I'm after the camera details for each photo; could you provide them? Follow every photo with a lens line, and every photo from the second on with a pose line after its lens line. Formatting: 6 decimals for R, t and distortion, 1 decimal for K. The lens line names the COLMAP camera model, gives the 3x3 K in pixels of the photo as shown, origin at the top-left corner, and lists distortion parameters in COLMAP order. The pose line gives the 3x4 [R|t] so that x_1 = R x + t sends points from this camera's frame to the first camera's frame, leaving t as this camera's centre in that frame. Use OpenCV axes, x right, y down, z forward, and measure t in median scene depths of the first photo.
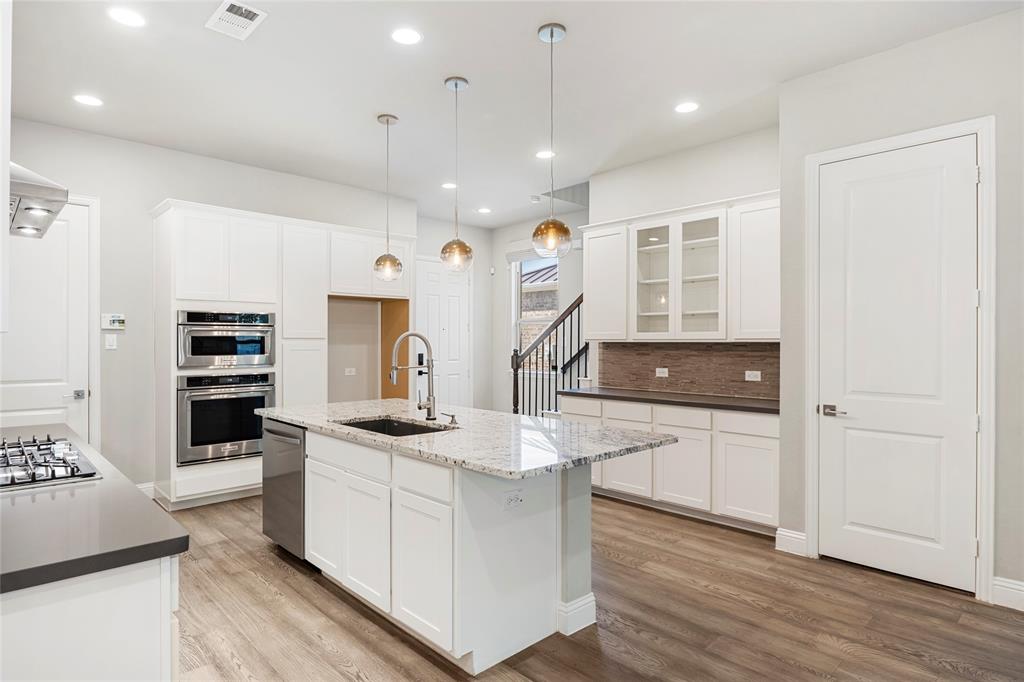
lens RADIAL K [[556.4, 0, 508.9], [0, 556.4, 343.3], [0, 0, 1]] dist [-0.001314, -0.004948]
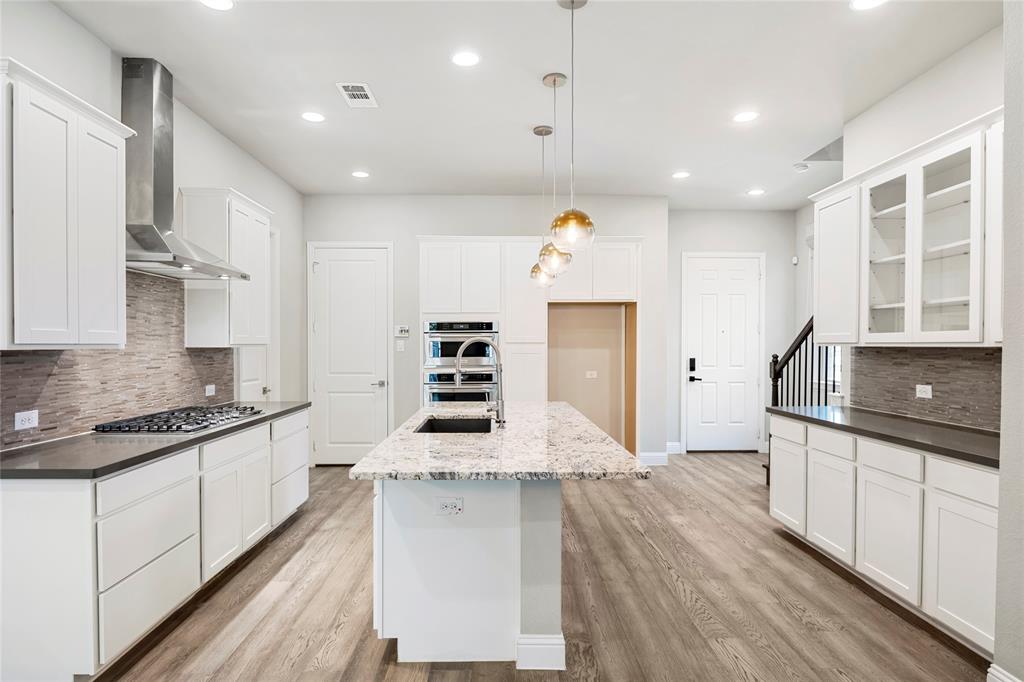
lens RADIAL K [[556.4, 0, 505.1], [0, 556.4, 349.5], [0, 0, 1]] dist [-0.001314, -0.004948]
pose [[0.735577, 0.004543, -0.677426, 0.395131], [-0.000334, 0.999980, 0.006344, -0.003025], [0.677441, -0.004440, 0.735563, 0.176045]]
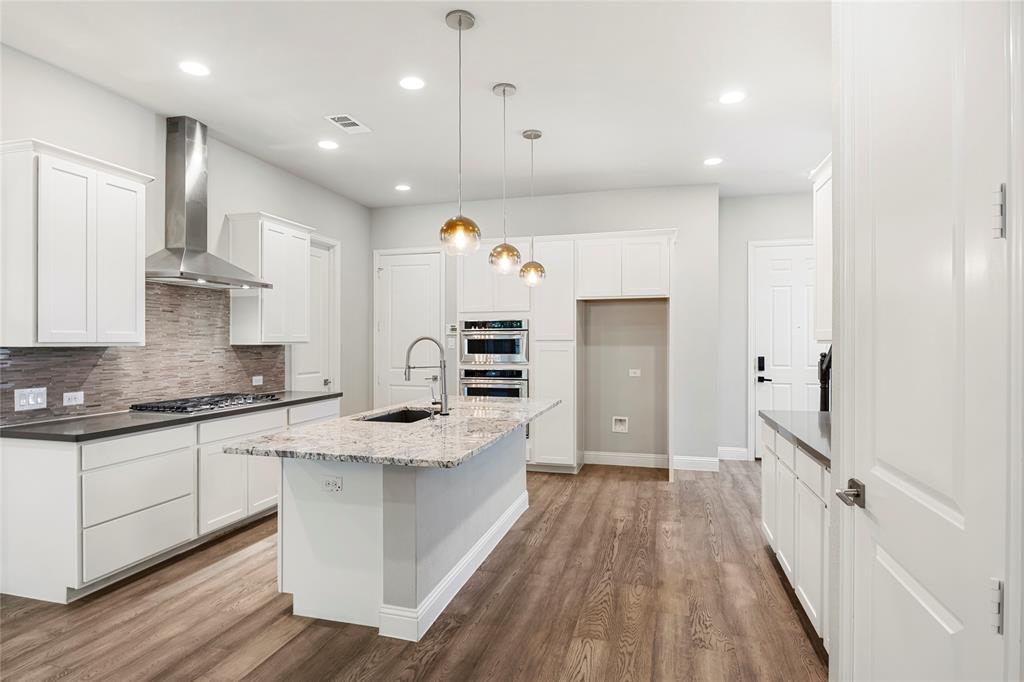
lens RADIAL K [[556.4, 0, 504.4], [0, 556.4, 340.8], [0, 0, 1]] dist [-0.001314, -0.004948]
pose [[0.510928, -0.003897, -0.859615, 0.611997], [0.000173, 0.999990, -0.004431, -0.003424], [0.859624, 0.002115, 0.510923, 0.377919]]
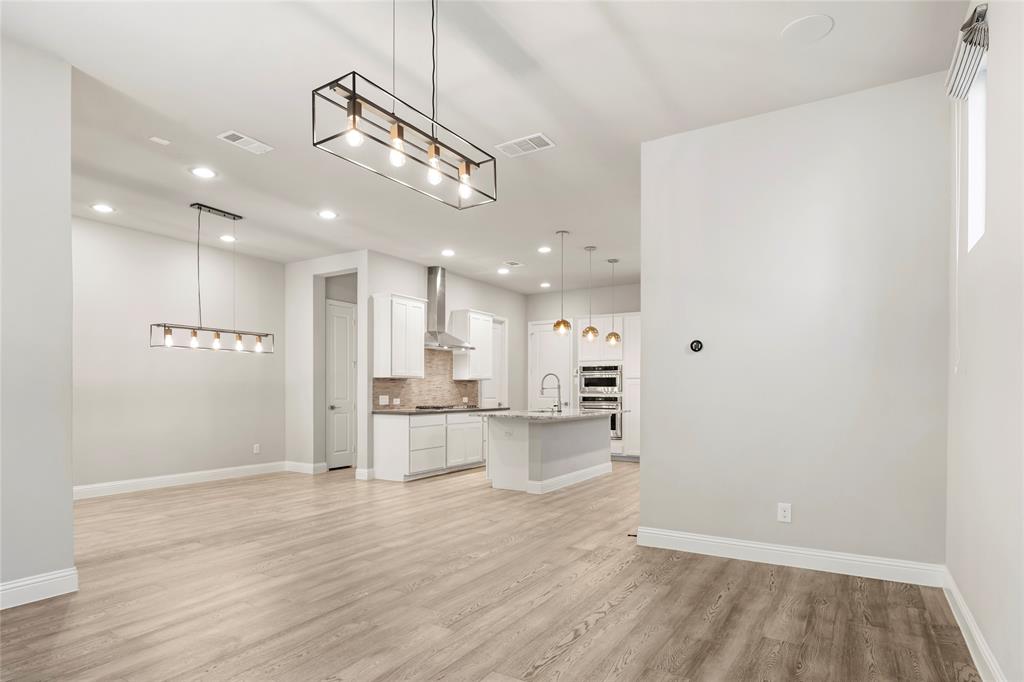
lens RADIAL K [[556.4, 0, 505.6], [0, 556.4, 390.9], [0, 0, 1]] dist [-0.001314, -0.004948]
pose [[0.255129, 0.000196, -0.966907, 1.399349], [-0.003747, 0.999993, -0.000786, 0.039594], [0.966900, 0.003824, 0.255128, 0.148097]]
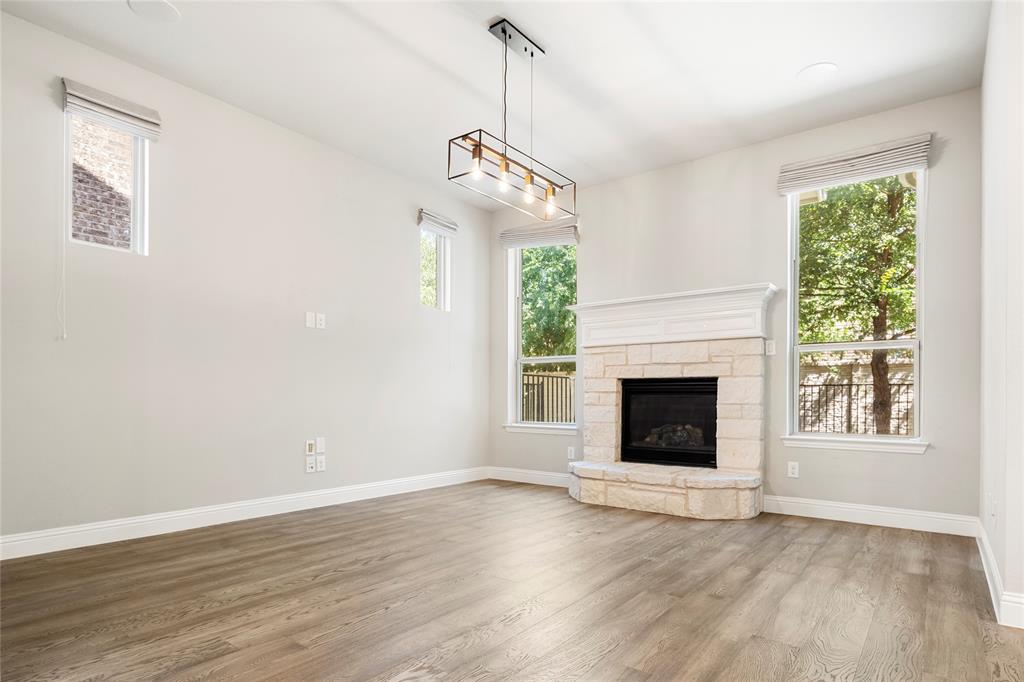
lens RADIAL K [[556.4, 0, 503.4], [0, 556.4, 399.4], [0, 0, 1]] dist [-0.001314, -0.004948]
pose [[-0.135407, -0.004601, 0.990779, 0.160132], [-0.003438, 0.999985, 0.004173, 0.090709], [-0.990784, -0.002842, -0.135421, 0.313718]]
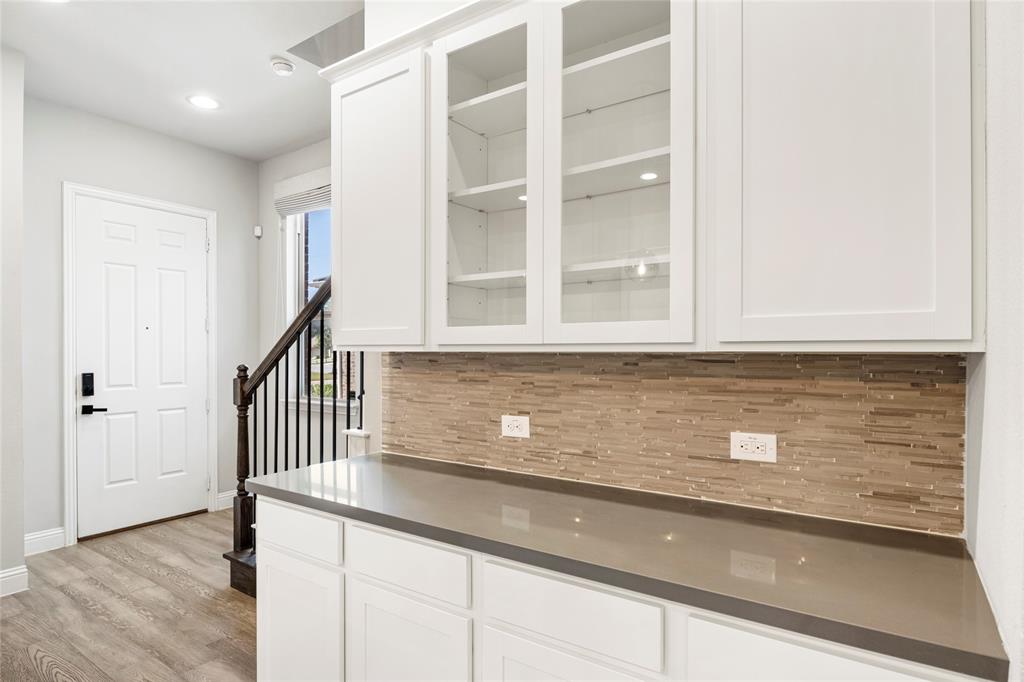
lens RADIAL K [[556.4, 0, 511.4], [0, 556.4, 354.5], [0, 0, 1]] dist [-0.001314, -0.004948]
pose [[0.978924, -0.003993, 0.204187, 0.209255], [0.002518, 0.999969, 0.007486, -0.003538], [-0.204211, -0.006814, 0.978903, 0.665901]]
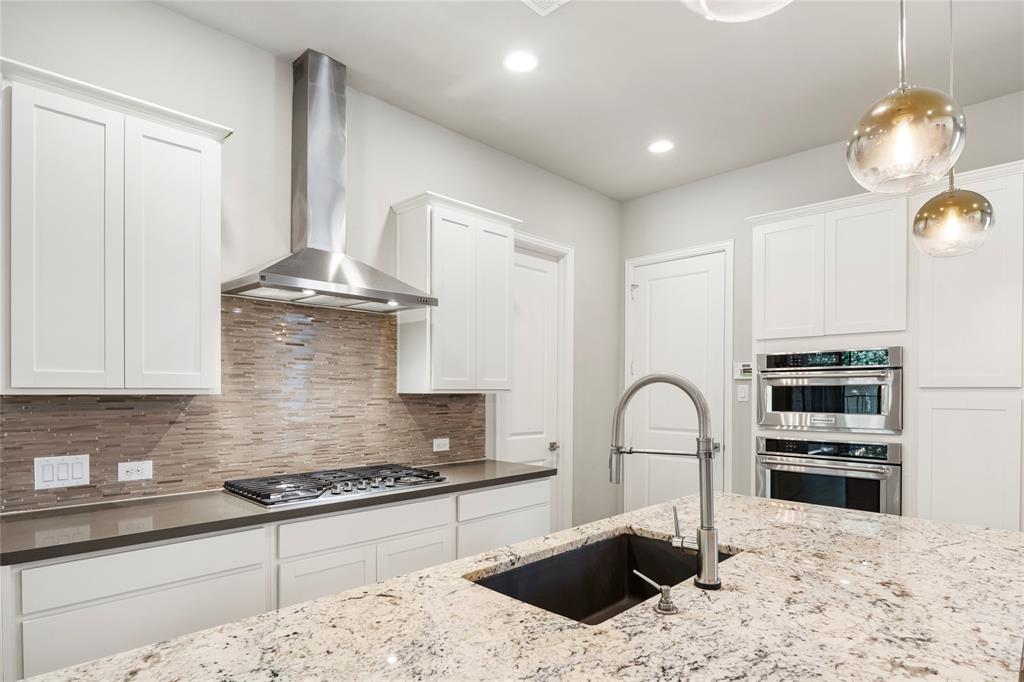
lens RADIAL K [[556.4, 0, 507.9], [0, 556.4, 396.1], [0, 0, 1]] dist [-0.001314, -0.004948]
pose [[0.031667, 0.007995, -0.999467, 0.188856], [-0.004765, 0.999958, 0.007848, -0.003332], [0.999487, 0.004514, 0.031703, 0.588287]]
